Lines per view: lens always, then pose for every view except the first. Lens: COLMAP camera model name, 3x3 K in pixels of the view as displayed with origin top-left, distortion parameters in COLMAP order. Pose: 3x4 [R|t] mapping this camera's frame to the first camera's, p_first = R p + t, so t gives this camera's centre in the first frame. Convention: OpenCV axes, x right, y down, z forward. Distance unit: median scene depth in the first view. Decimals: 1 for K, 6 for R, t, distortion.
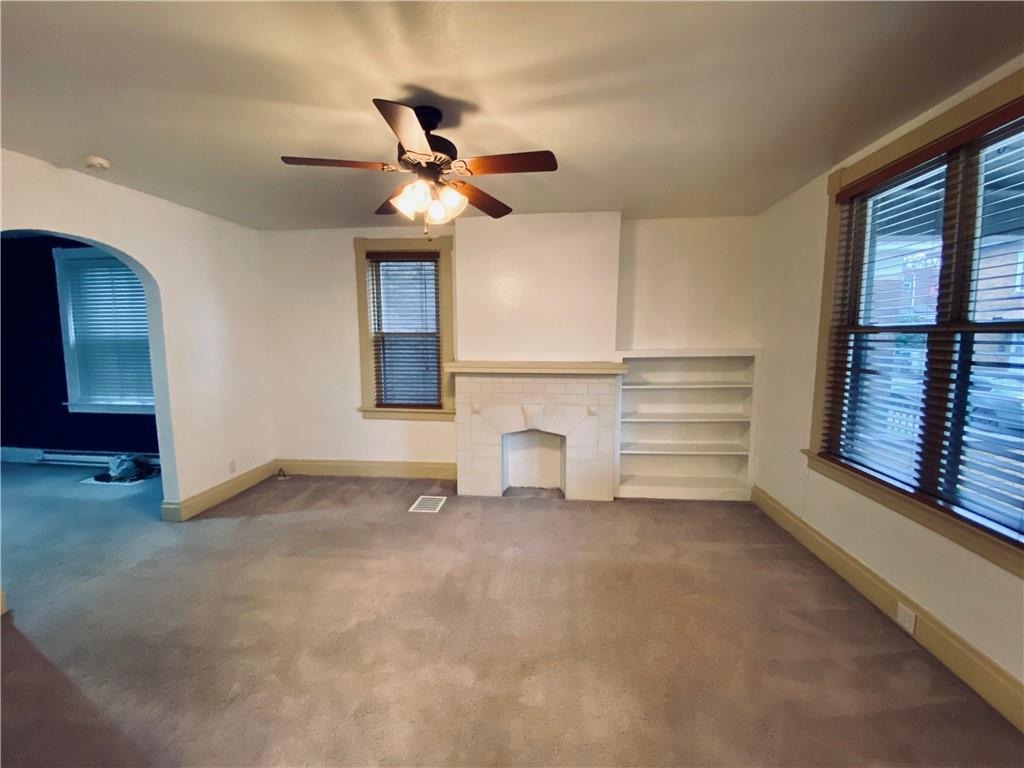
lens RADIAL K [[418.1, 0, 510.9], [0, 418.1, 382.9], [0, 0, 1]] dist [-0.011653, -0.000513]
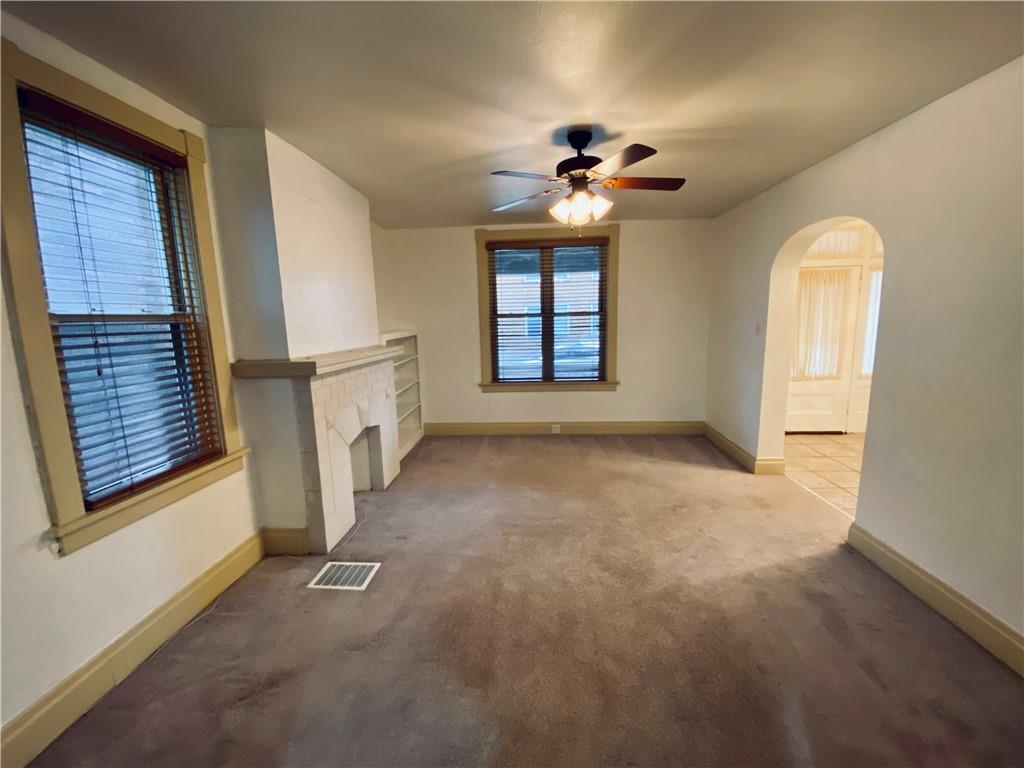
lens RADIAL K [[418.1, 0, 512.3], [0, 418.1, 383.6], [0, 0, 1]] dist [-0.011653, -0.000513]
pose [[-0.060804, -0.150163, 0.986790, -0.911056], [0.132059, 0.978718, 0.157072, -0.085370], [-0.989375, 0.139865, -0.039679, 0.801467]]
